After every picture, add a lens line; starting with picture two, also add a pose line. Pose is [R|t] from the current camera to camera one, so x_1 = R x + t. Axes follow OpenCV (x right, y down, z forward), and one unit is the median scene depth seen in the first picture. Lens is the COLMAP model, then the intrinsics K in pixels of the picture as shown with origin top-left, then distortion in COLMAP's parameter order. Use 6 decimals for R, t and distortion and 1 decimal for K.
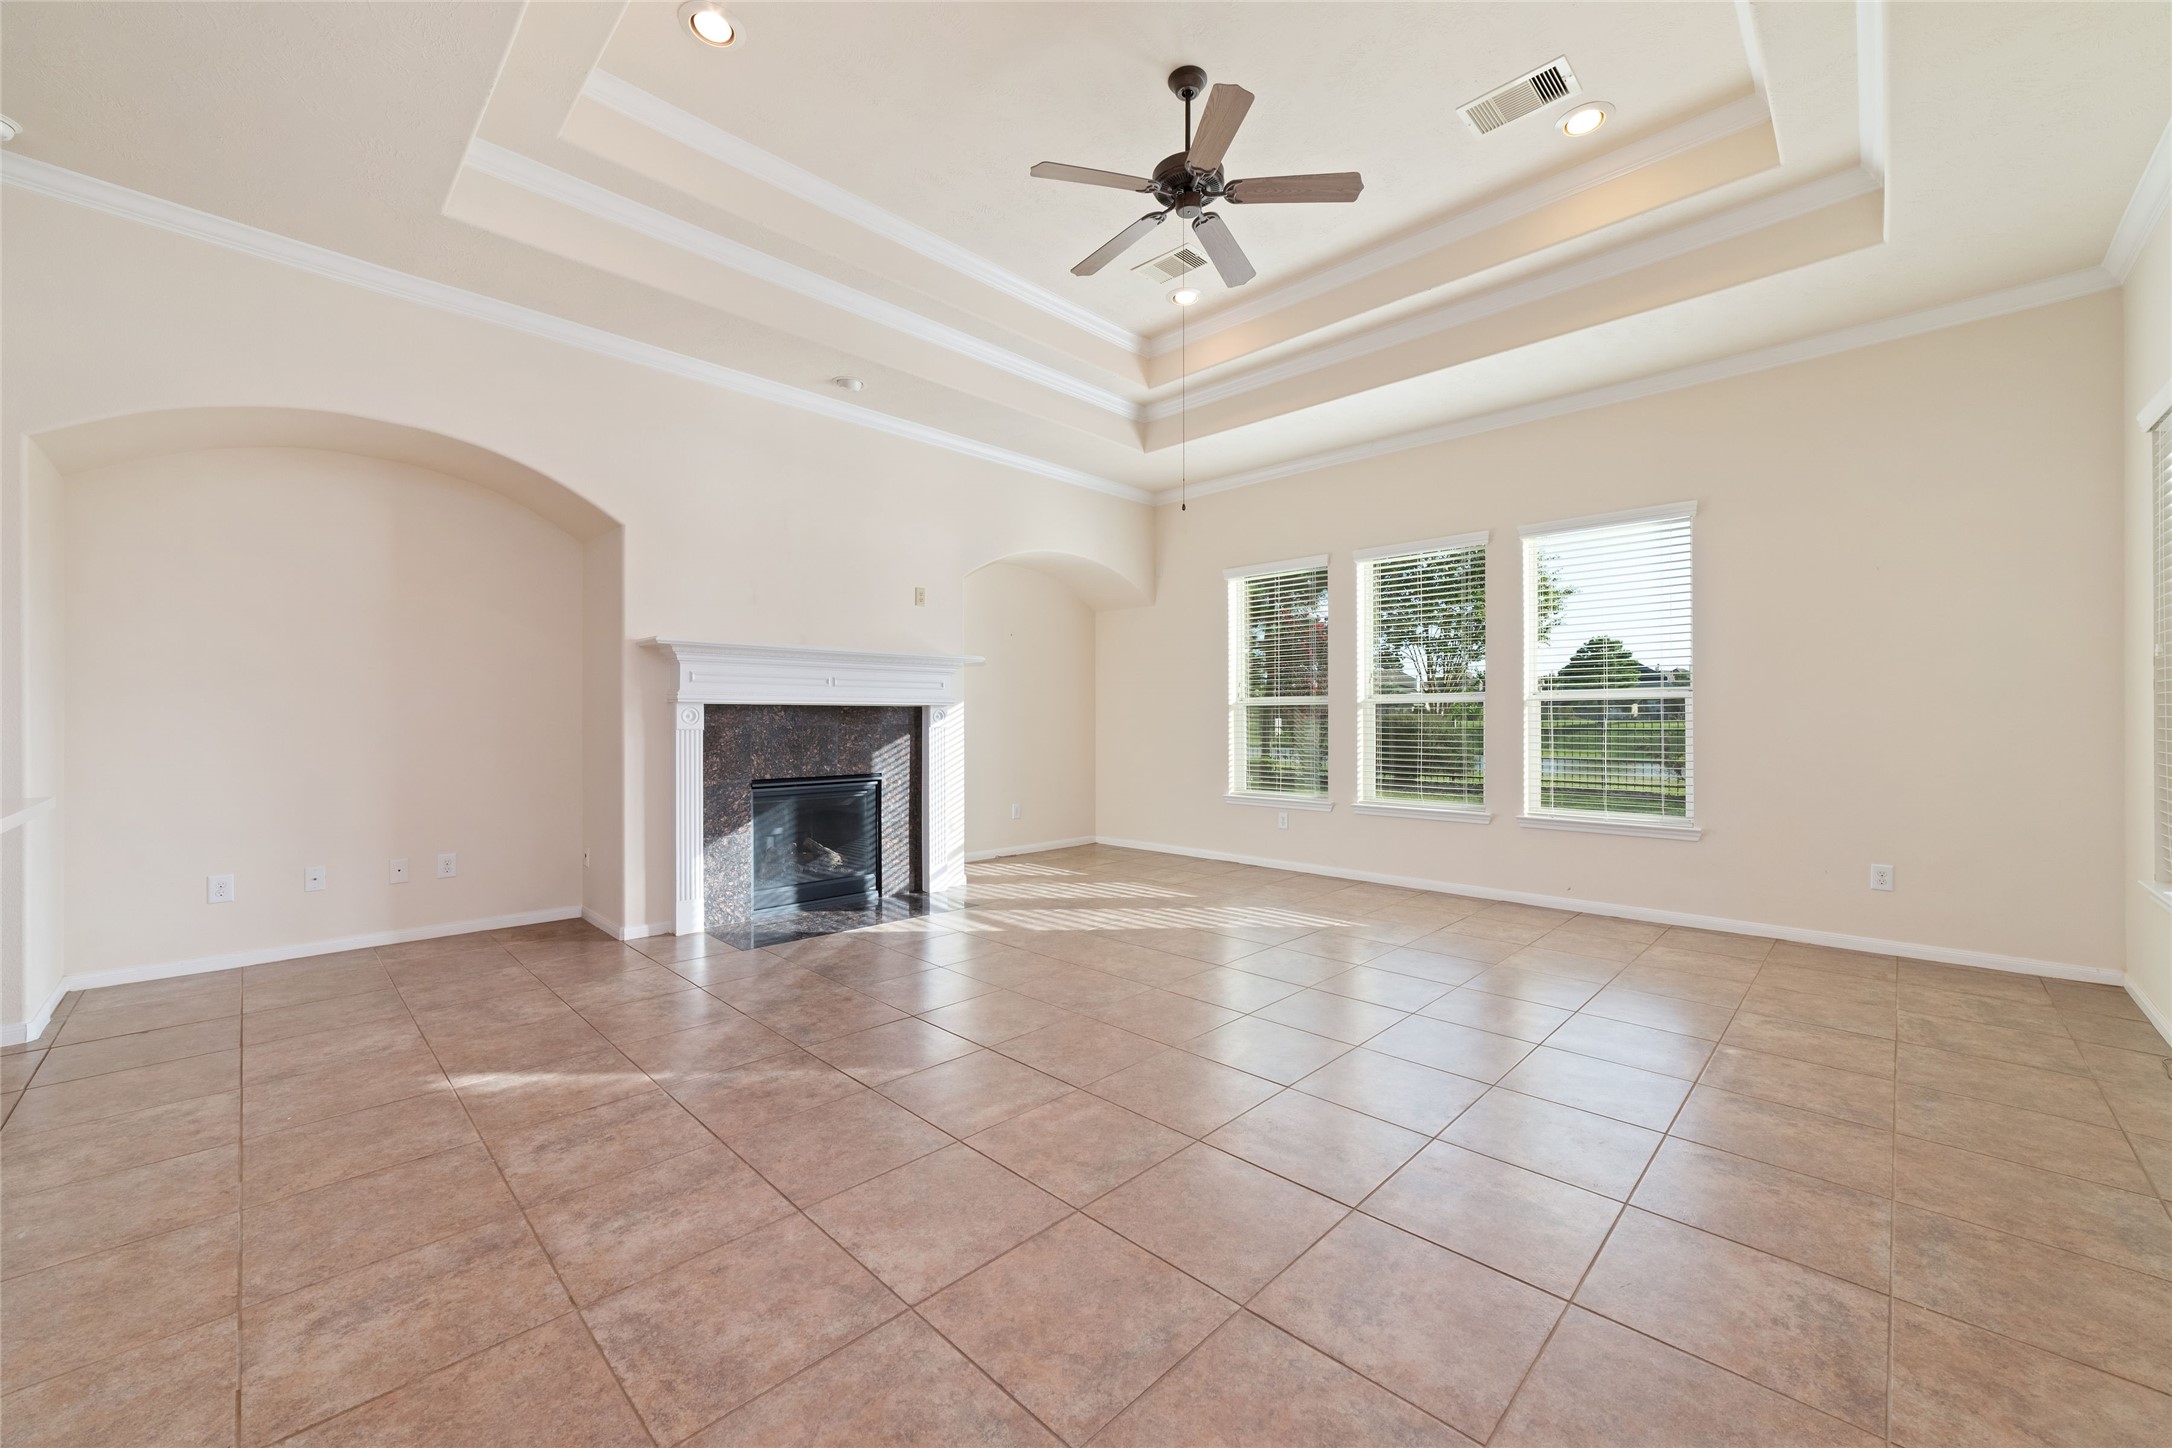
lens RADIAL K [[836.2, 0, 1103.4], [0, 836.2, 716.4], [0, 0, 1]] dist [-0.019776, 0.006012]
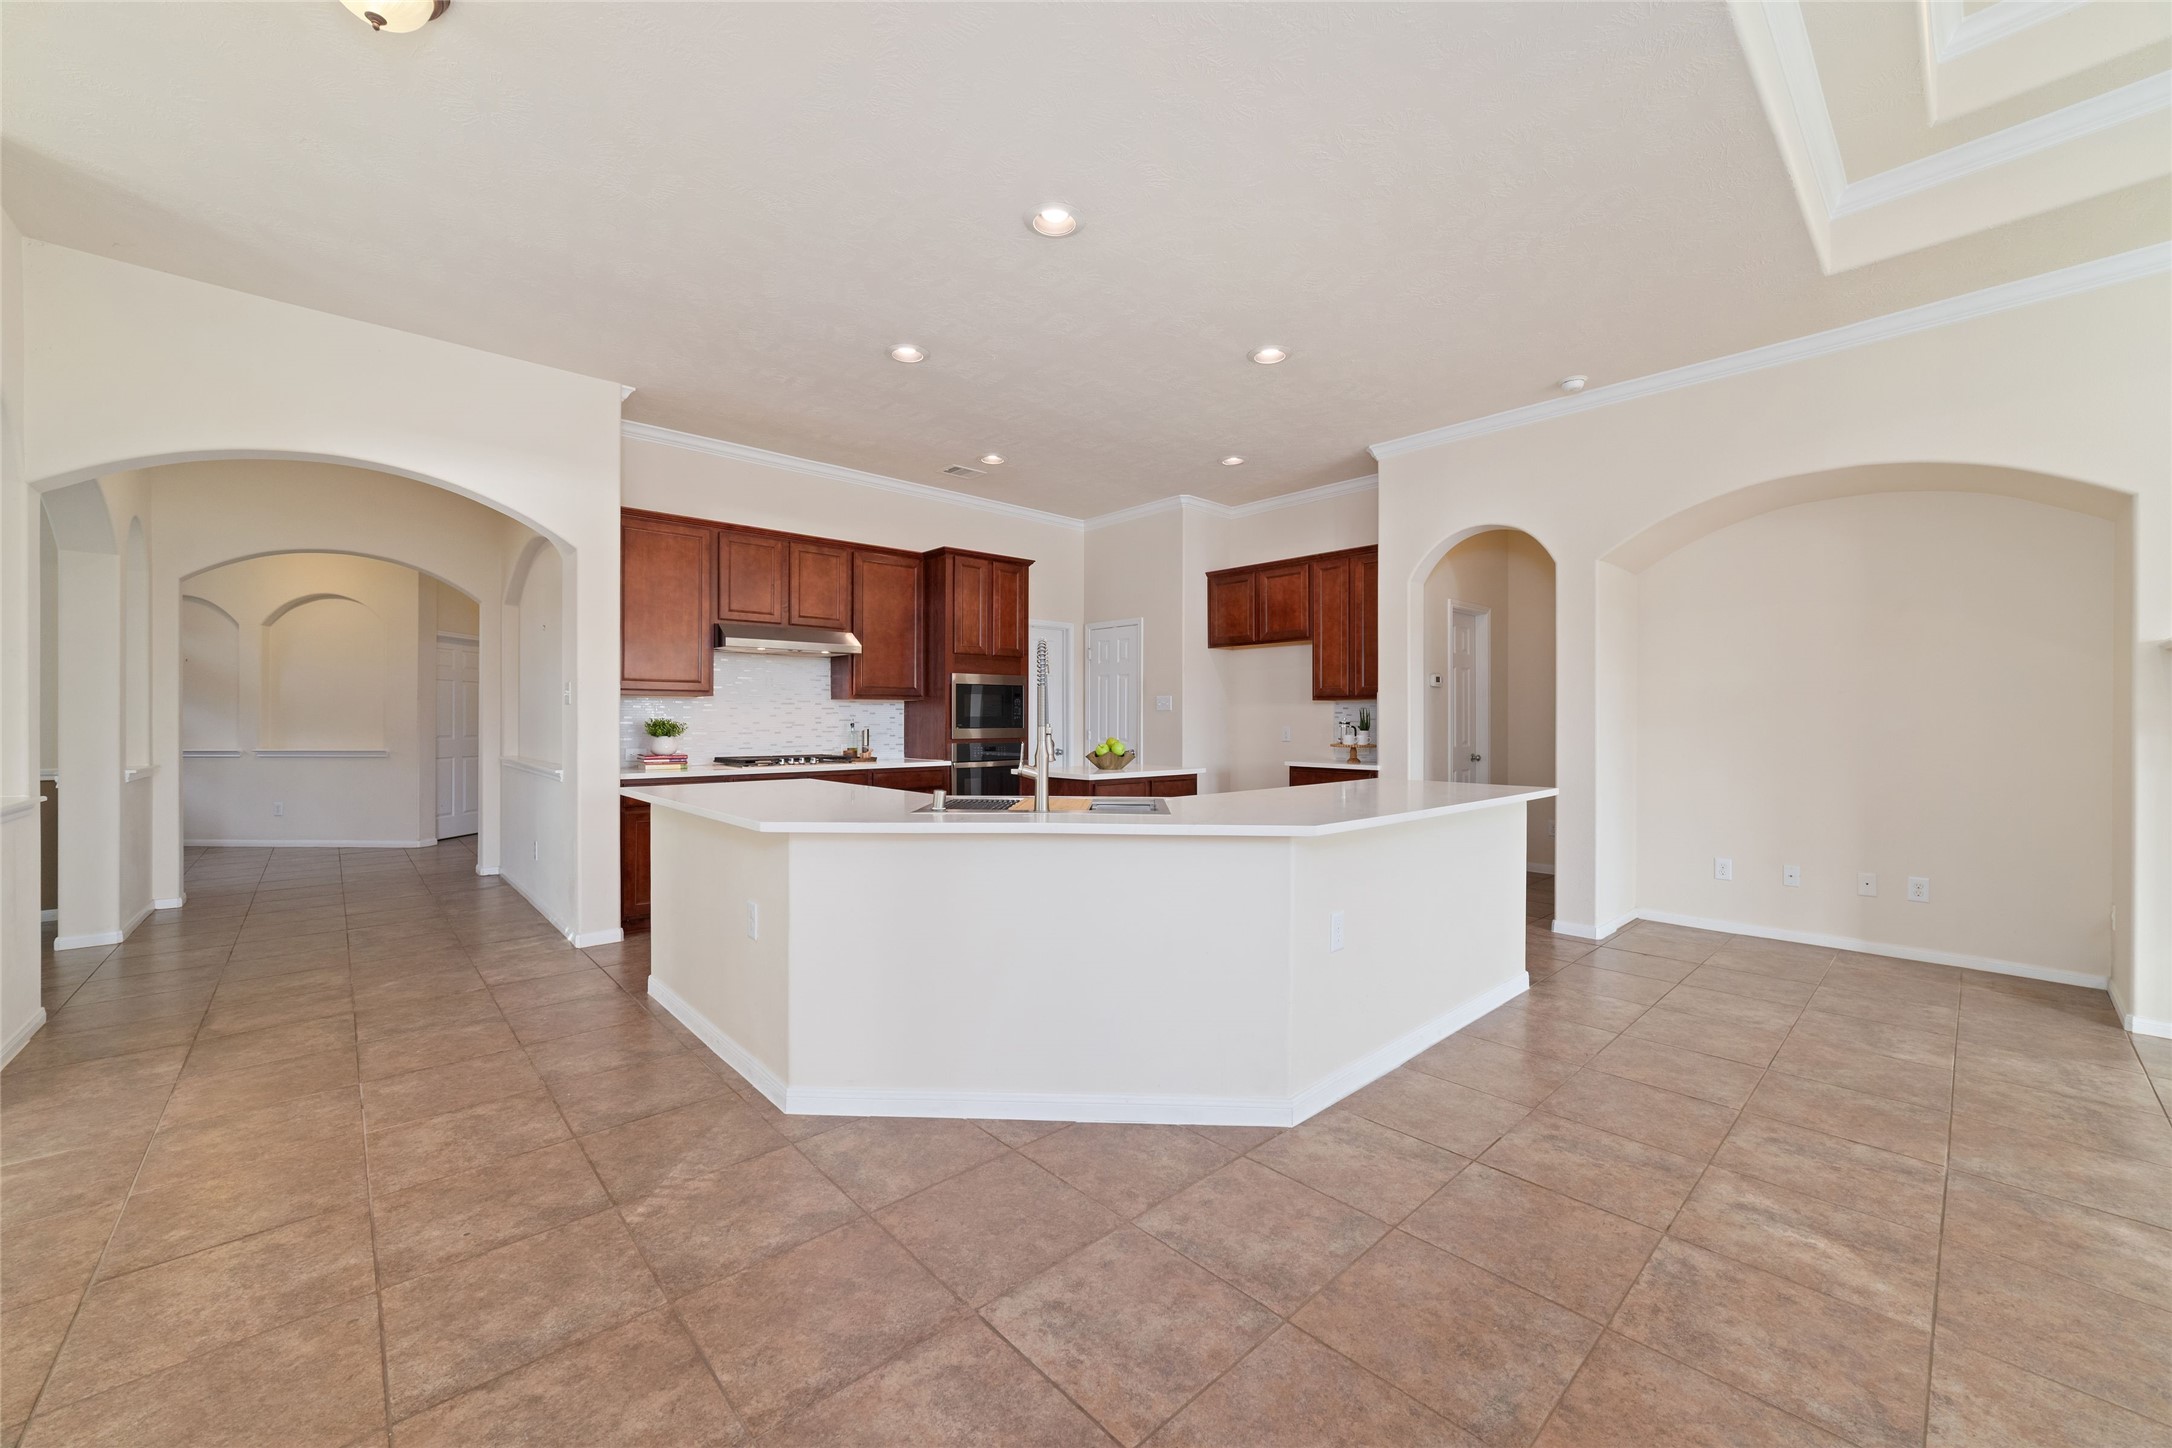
lens RADIAL K [[836.2, 0, 1083.9], [0, 836.2, 722.1], [0, 0, 1]] dist [-0.019776, 0.006012]
pose [[-0.065105, 0.001951, -0.997877, 0.426806], [-0.000174, 0.999998, 0.001966, -0.033813], [0.997878, 0.000302, -0.065104, 0.136672]]
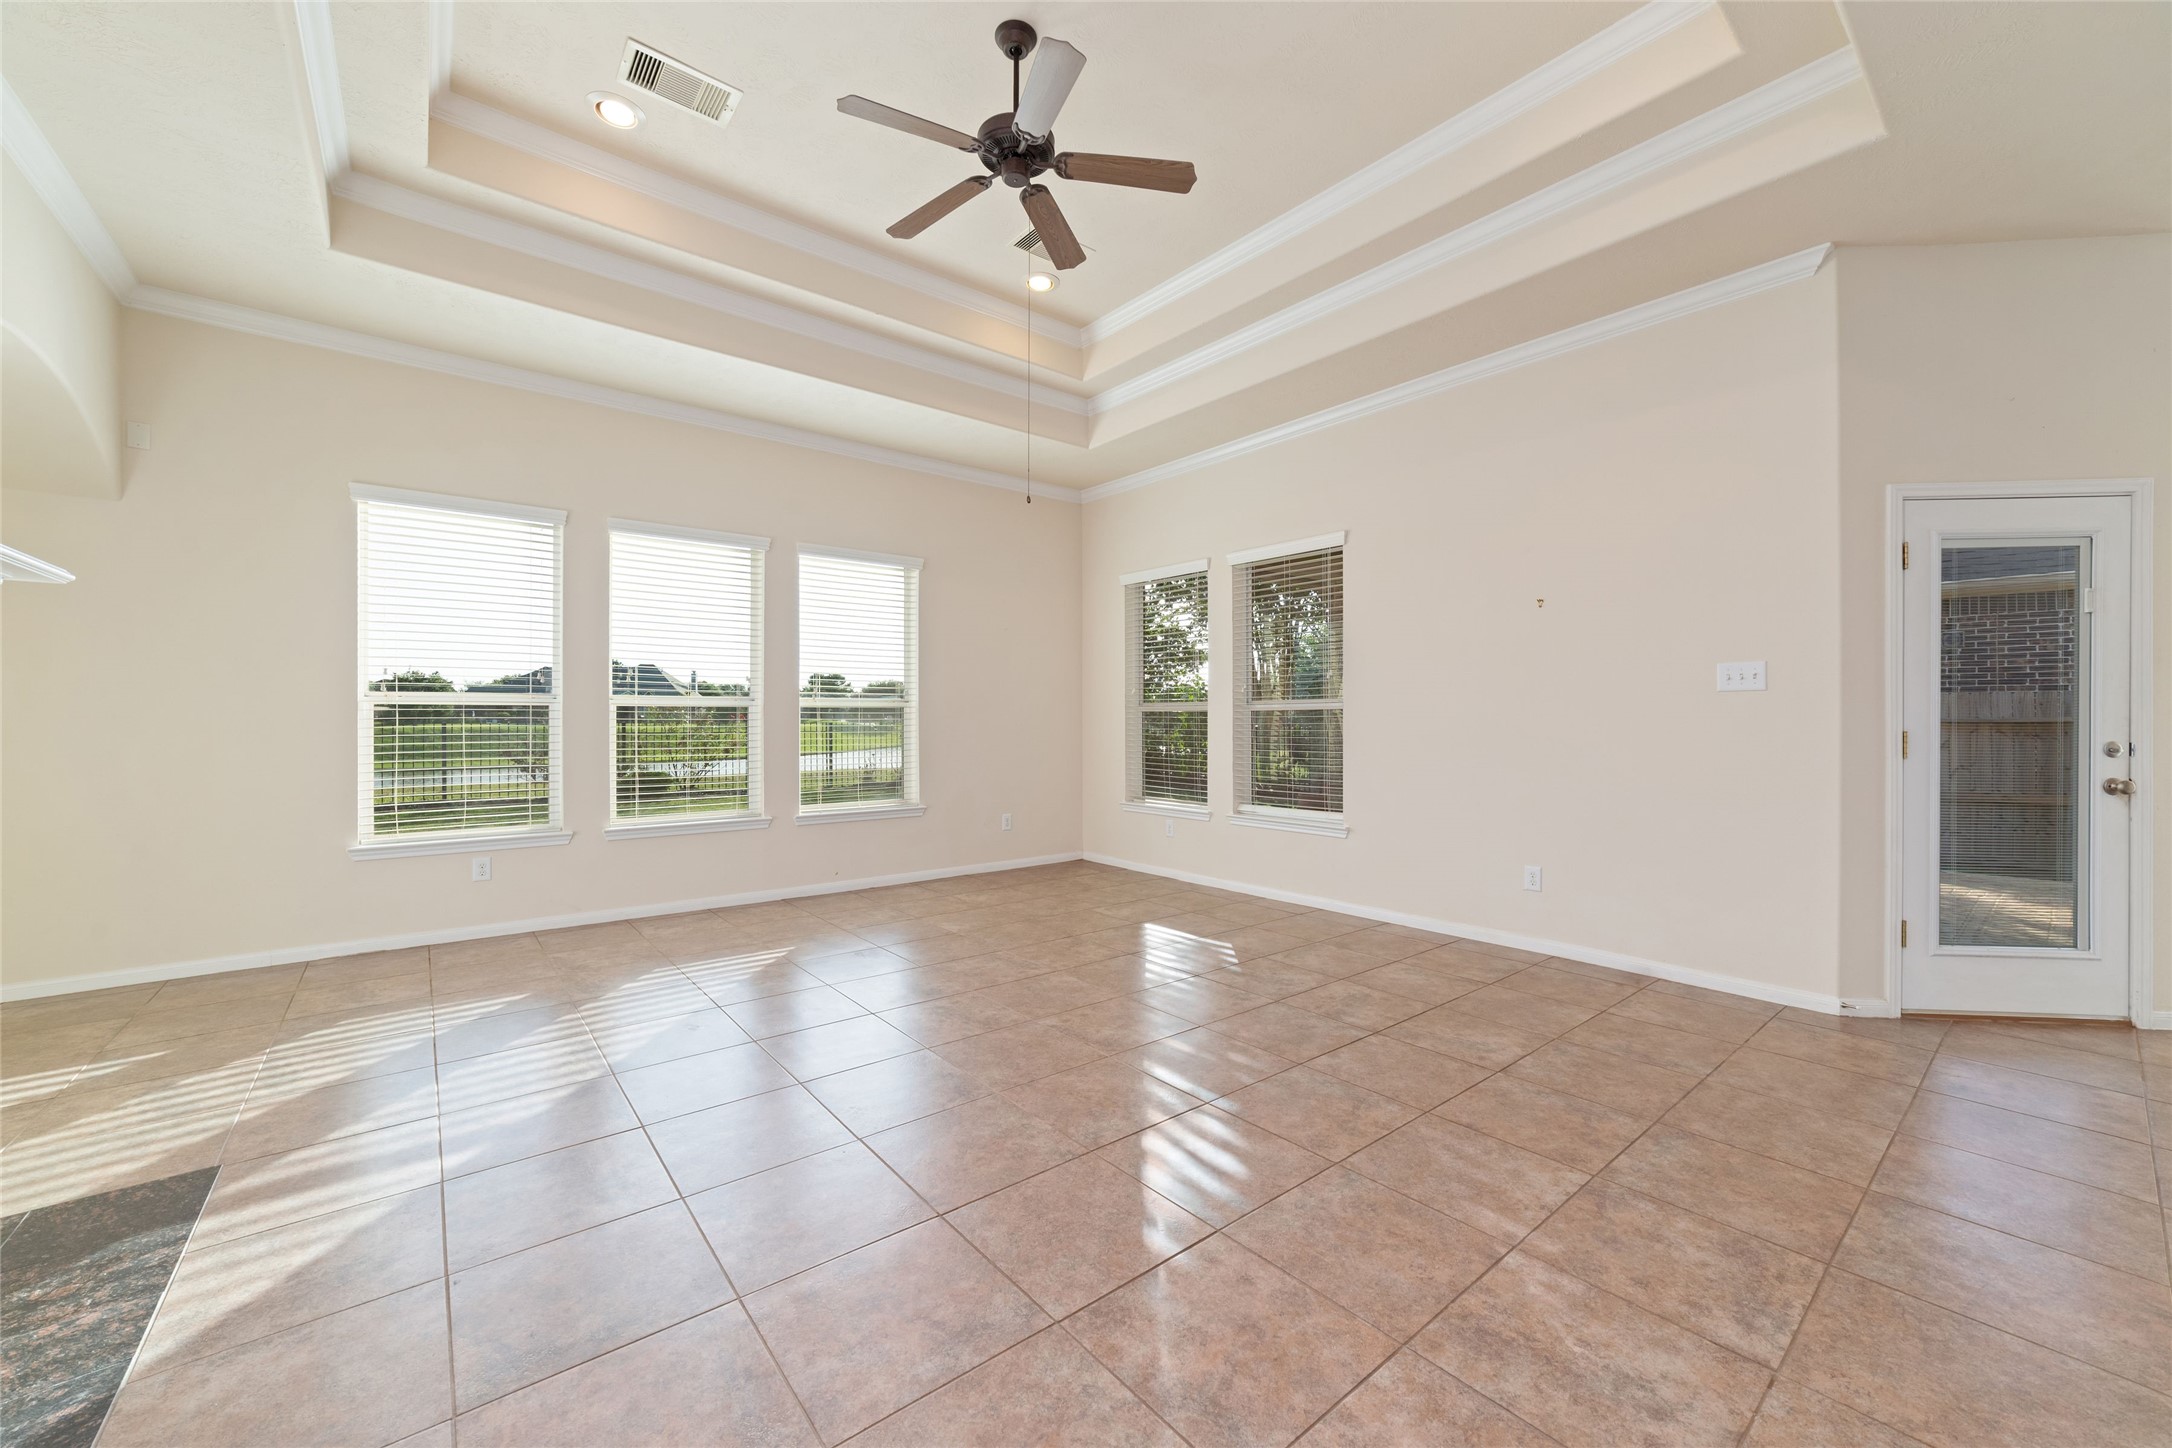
lens RADIAL K [[836.2, 0, 1086.3], [0, 836.2, 715.7], [0, 0, 1]] dist [-0.019776, 0.006012]
pose [[0.122271, 0.007430, 0.992469, -1.069690], [-0.001405, 0.999972, -0.007313, -0.001136], [-0.992496, -0.000500, 0.122279, 1.073489]]
